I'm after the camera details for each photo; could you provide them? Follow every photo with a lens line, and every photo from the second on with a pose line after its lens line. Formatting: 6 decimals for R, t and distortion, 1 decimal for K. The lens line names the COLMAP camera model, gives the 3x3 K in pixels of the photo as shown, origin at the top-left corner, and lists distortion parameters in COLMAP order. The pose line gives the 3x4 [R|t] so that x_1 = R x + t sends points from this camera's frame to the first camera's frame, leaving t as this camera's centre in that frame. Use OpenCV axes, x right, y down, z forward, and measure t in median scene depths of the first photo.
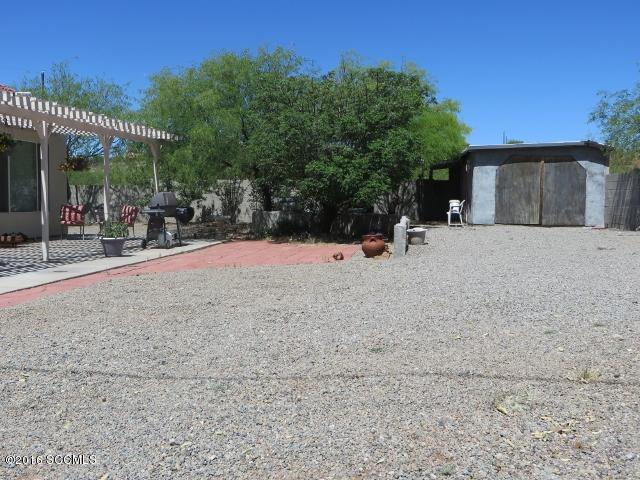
lens RADIAL K [[671.0, 0, 322.2], [0, 671.0, 239.9], [0, 0, 1]] dist [-0.018780, 0.000000]
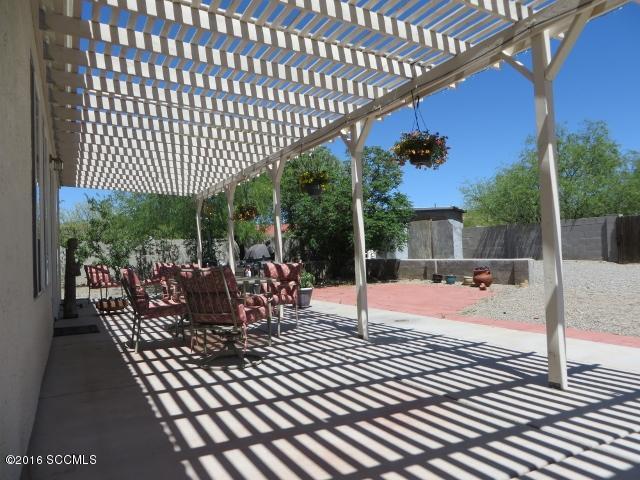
lens RADIAL K [[477.9, 0, 314.3], [0, 477.9, 238.1], [0, 0, 1]] dist [-0.037857, 0.008524]
pose [[0.825161, -0.021240, 0.564498, -0.492679], [0.078535, 0.993902, -0.077402, -0.014859], [-0.559412, 0.108202, 0.821797, 0.275998]]
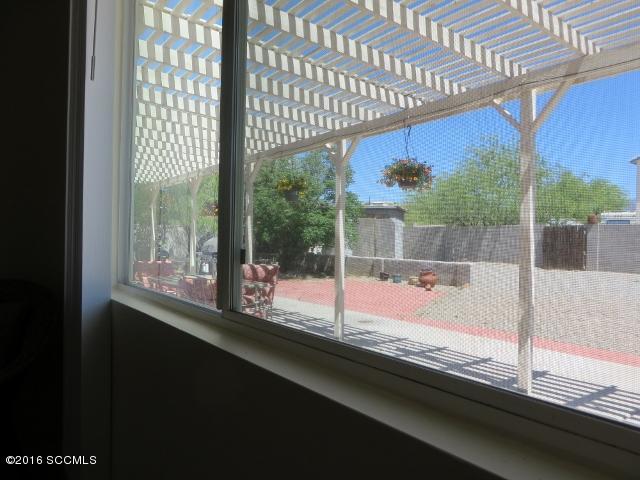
lens RADIAL K [[477.9, 0, 324.3], [0, 477.9, 240.1], [0, 0, 1]] dist [-0.037857, 0.008524]
pose [[0.727838, -0.001037, 0.685749, -0.521627], [0.037666, 0.998550, -0.038468, -0.026811], [-0.684714, 0.053828, 0.726821, 0.279757]]
